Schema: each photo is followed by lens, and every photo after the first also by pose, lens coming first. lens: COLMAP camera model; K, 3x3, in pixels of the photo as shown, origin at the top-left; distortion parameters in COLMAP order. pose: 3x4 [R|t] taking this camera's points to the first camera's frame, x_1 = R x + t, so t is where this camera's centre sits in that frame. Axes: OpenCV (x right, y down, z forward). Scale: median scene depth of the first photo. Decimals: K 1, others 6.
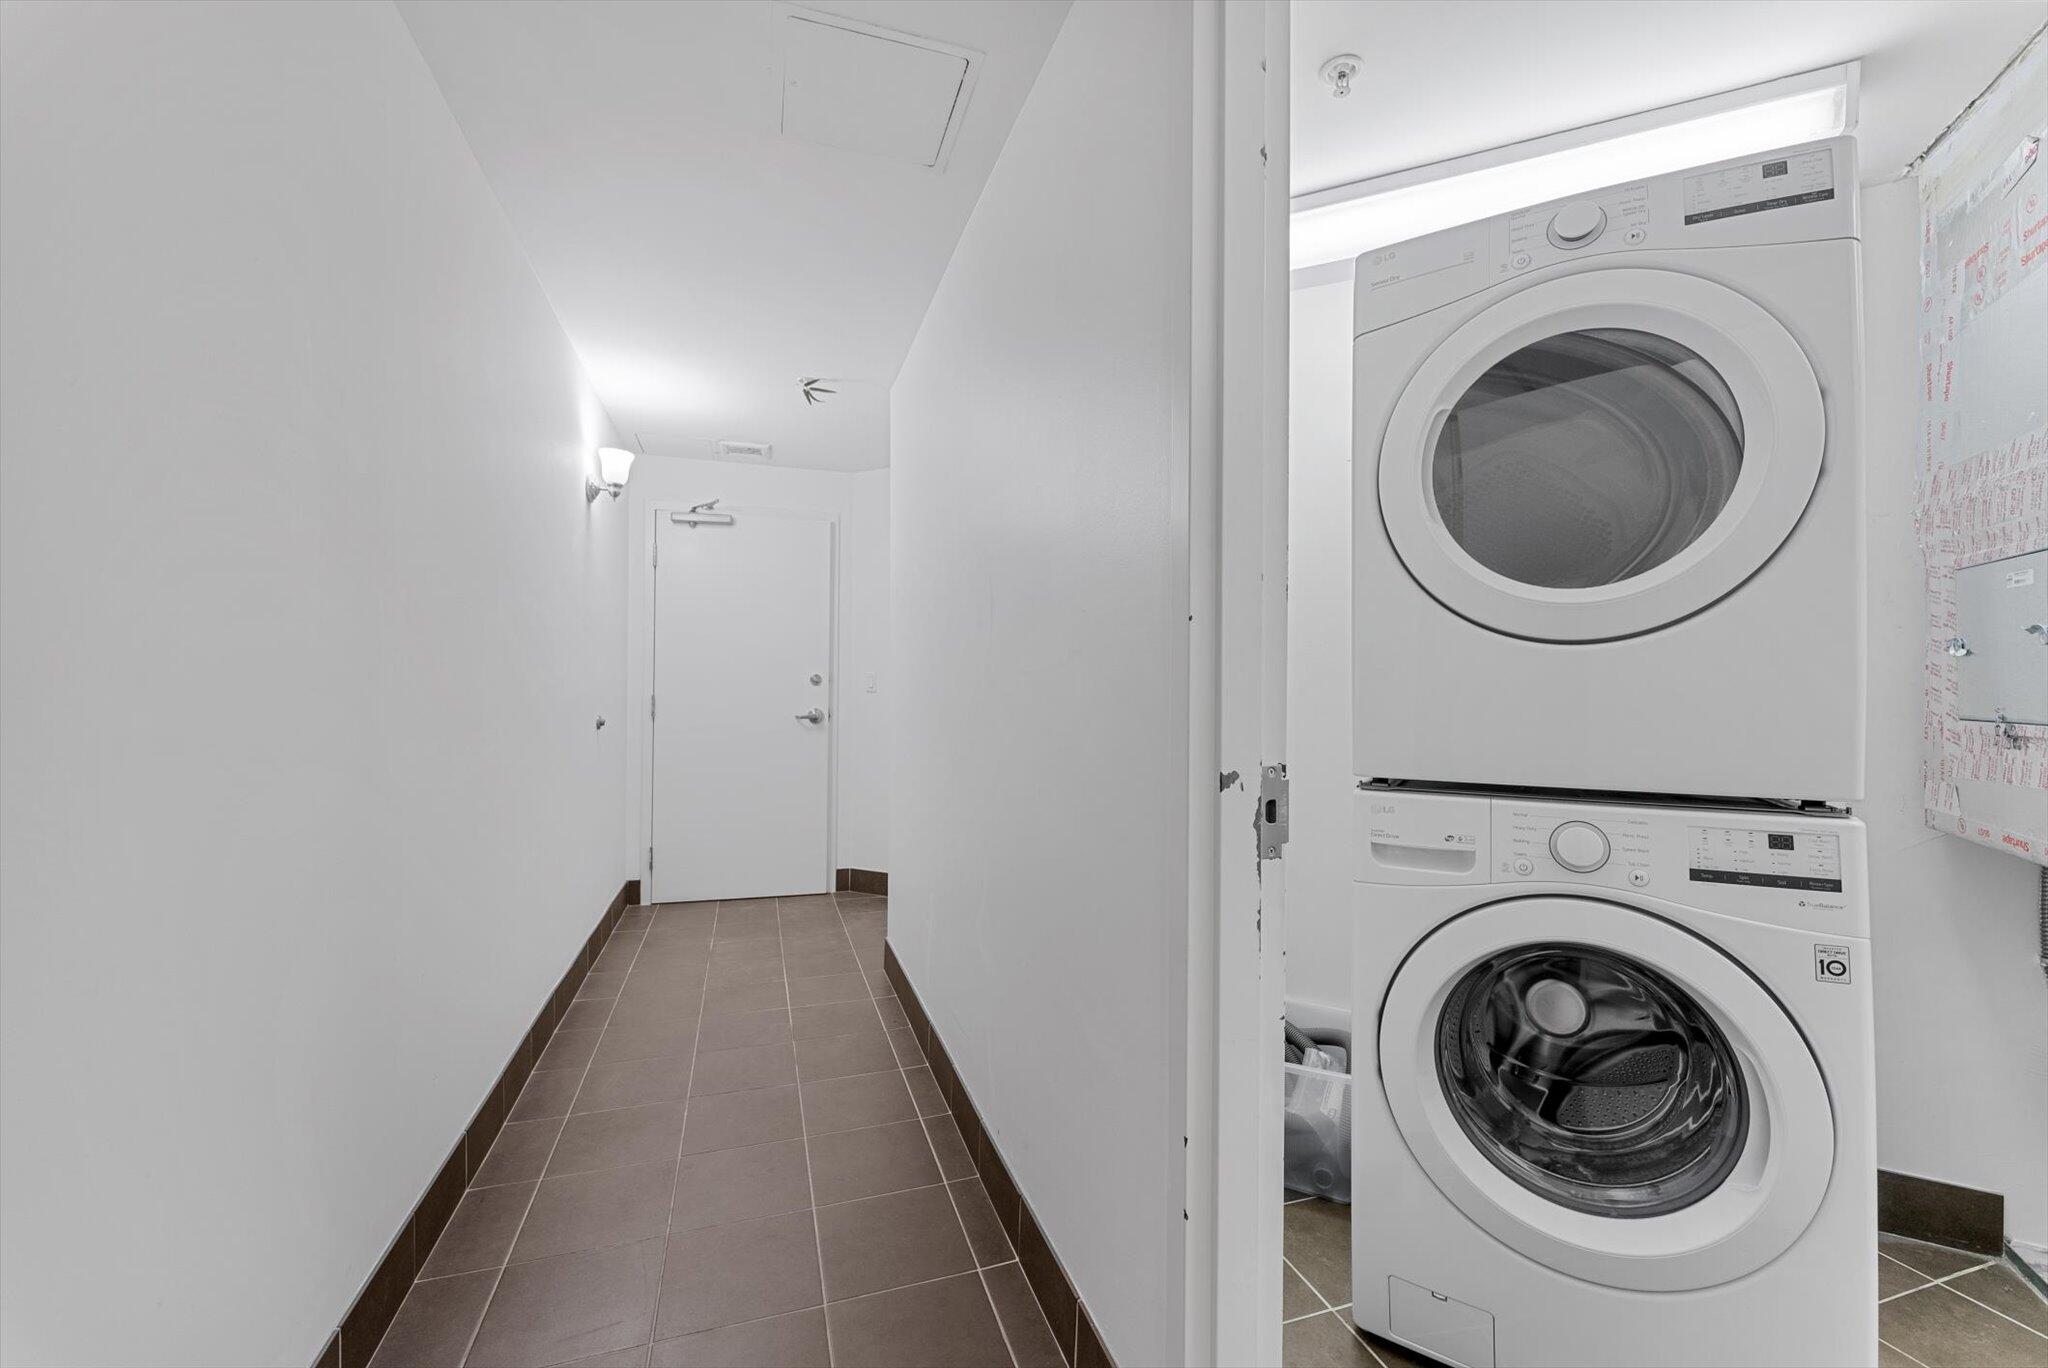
lens RADIAL K [[821.1, 0, 1023.9], [0, 821.1, 682.2], [0, 0, 1]] dist [0.001936, -0.000075]
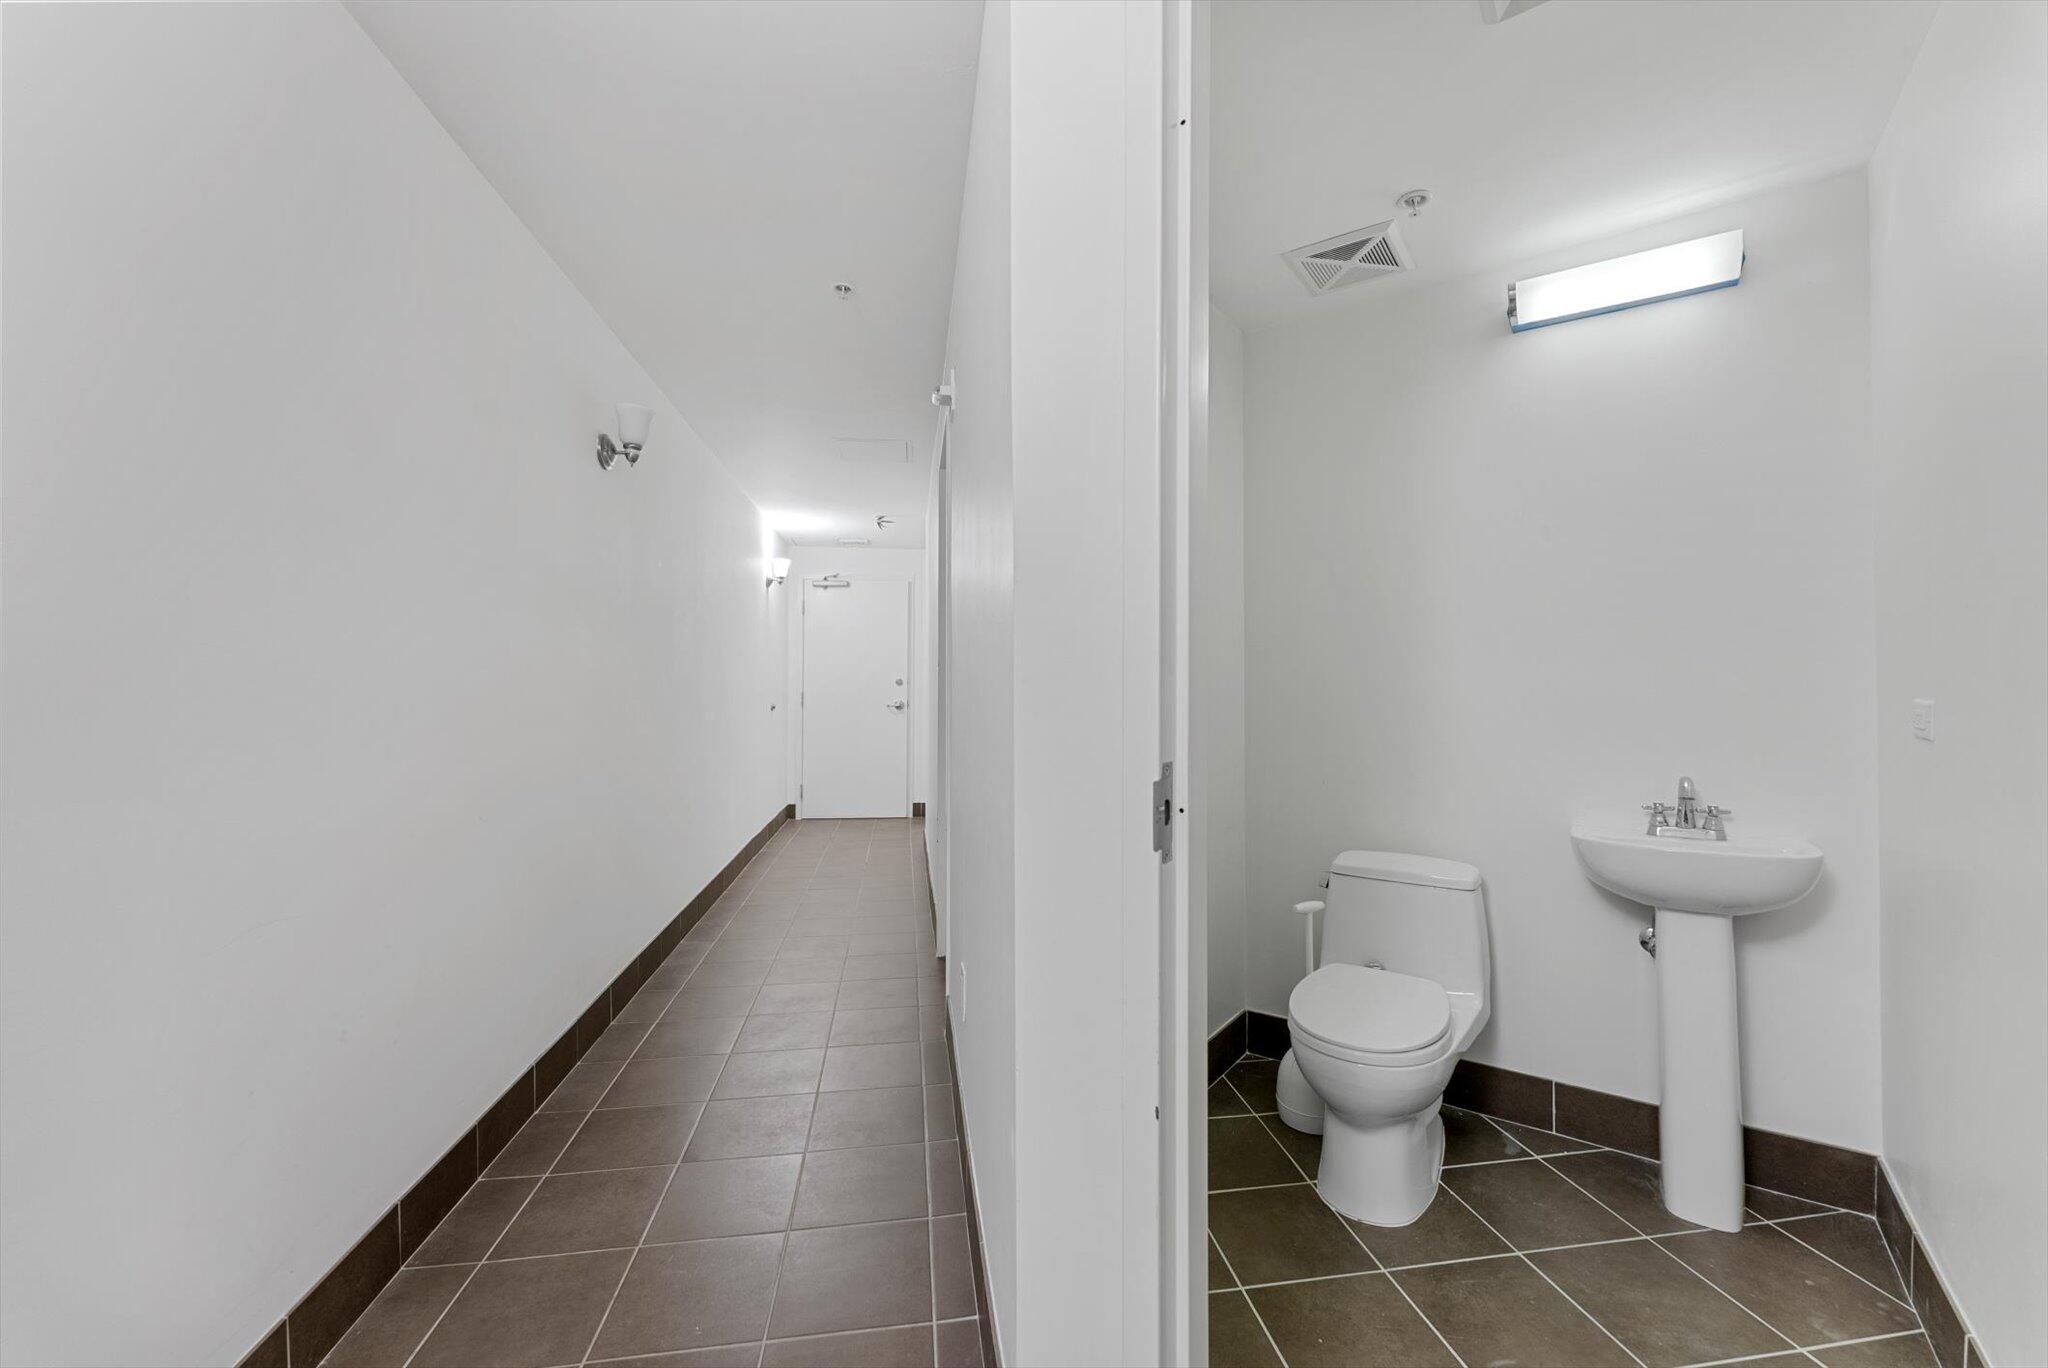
lens RADIAL K [[821.1, 0, 1025.3], [0, 821.1, 685.1], [0, 0, 1]] dist [0.001936, -0.000075]
pose [[0.984974, -0.003745, -0.172660, 0.275493], [0.003106, 0.999987, -0.003969, 0.010407], [0.172673, 0.003373, 0.984973, -0.549668]]
